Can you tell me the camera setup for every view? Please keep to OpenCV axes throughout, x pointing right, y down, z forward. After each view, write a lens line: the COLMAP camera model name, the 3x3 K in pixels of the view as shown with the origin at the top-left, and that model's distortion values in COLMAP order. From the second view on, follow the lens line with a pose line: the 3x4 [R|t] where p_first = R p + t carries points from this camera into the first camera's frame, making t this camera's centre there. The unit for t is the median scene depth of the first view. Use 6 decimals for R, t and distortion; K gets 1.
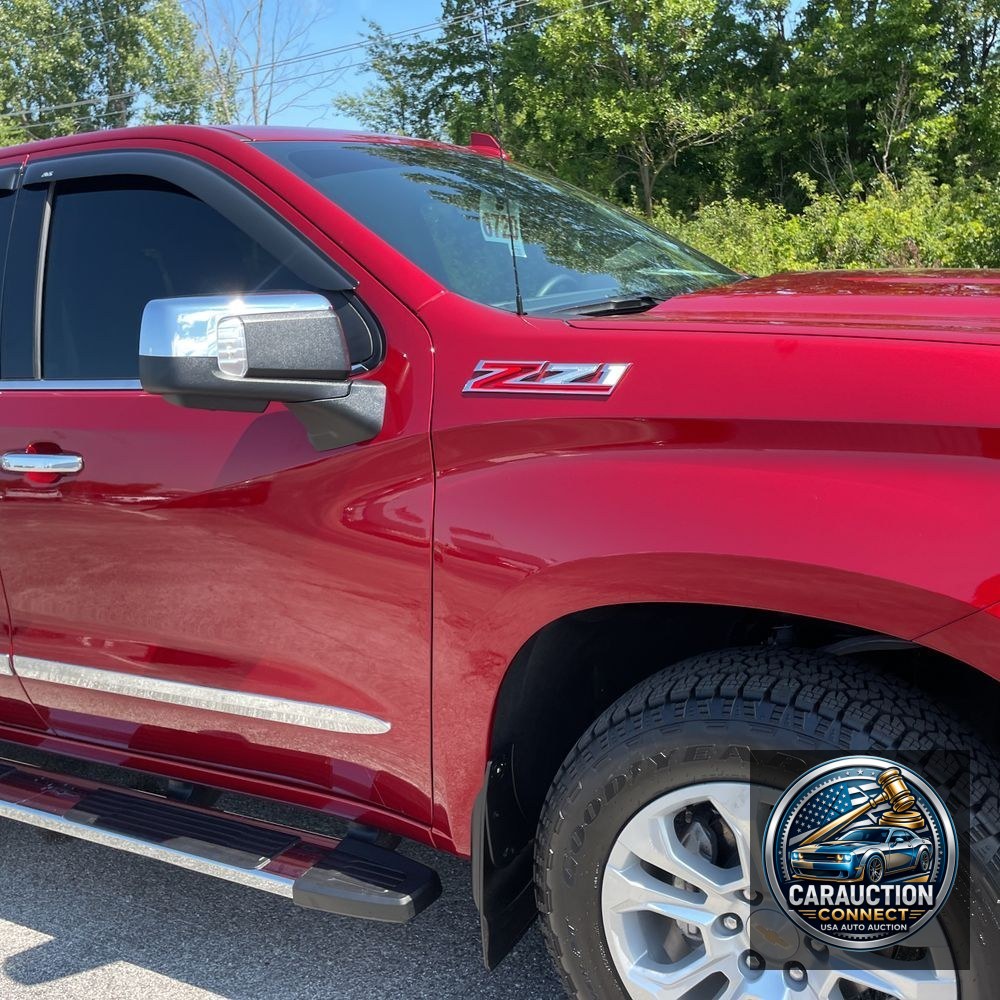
lens RADIAL K [[1016.8, 0, 501.1], [0, 1016.8, 490.4], [0, 0, 1]] dist [0.091931, -0.116116]
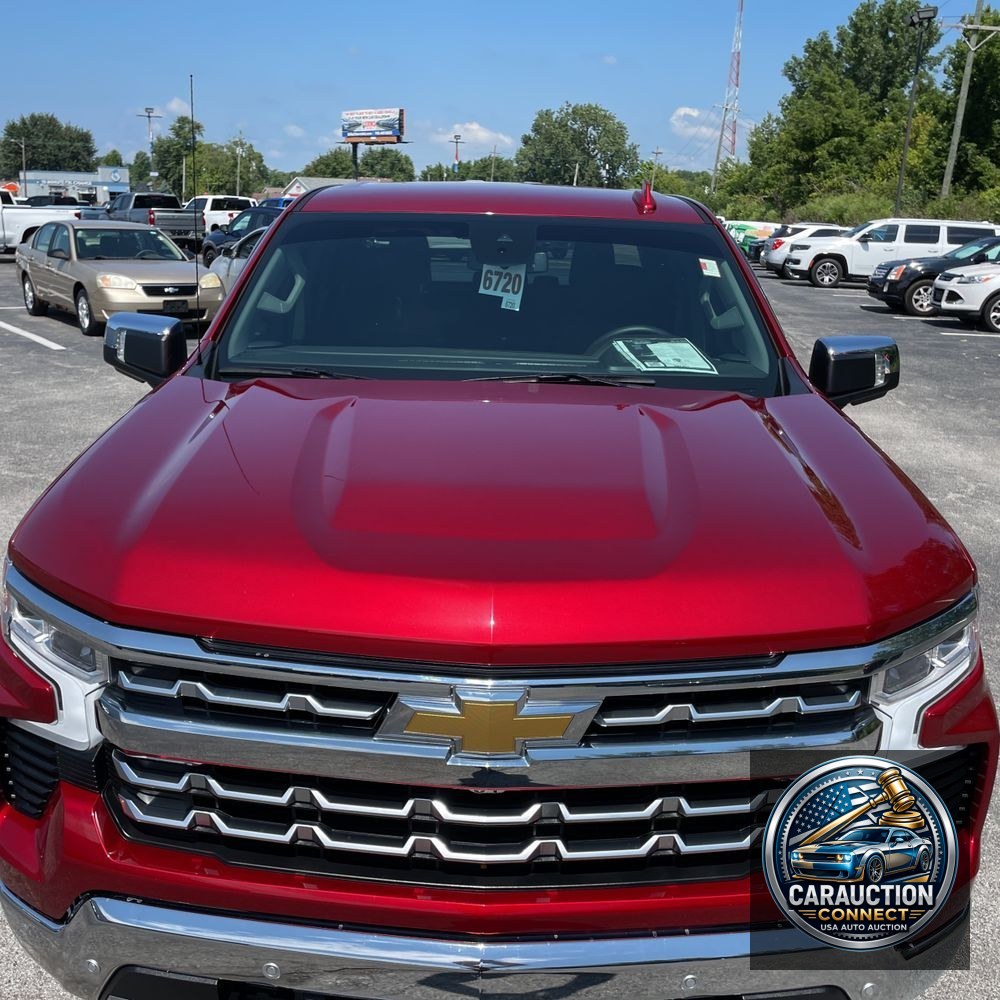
lens RADIAL K [[1023.5, 0, 486.9], [0, 1023.5, 502.3], [0, 0, 1]] dist [0.111838, -0.144349]
pose [[0.491910, 0.340812, -0.801169, 0.114718], [-0.233938, 0.938100, 0.255425, -0.035208], [0.838629, 0.061777, 0.541189, 0.038719]]
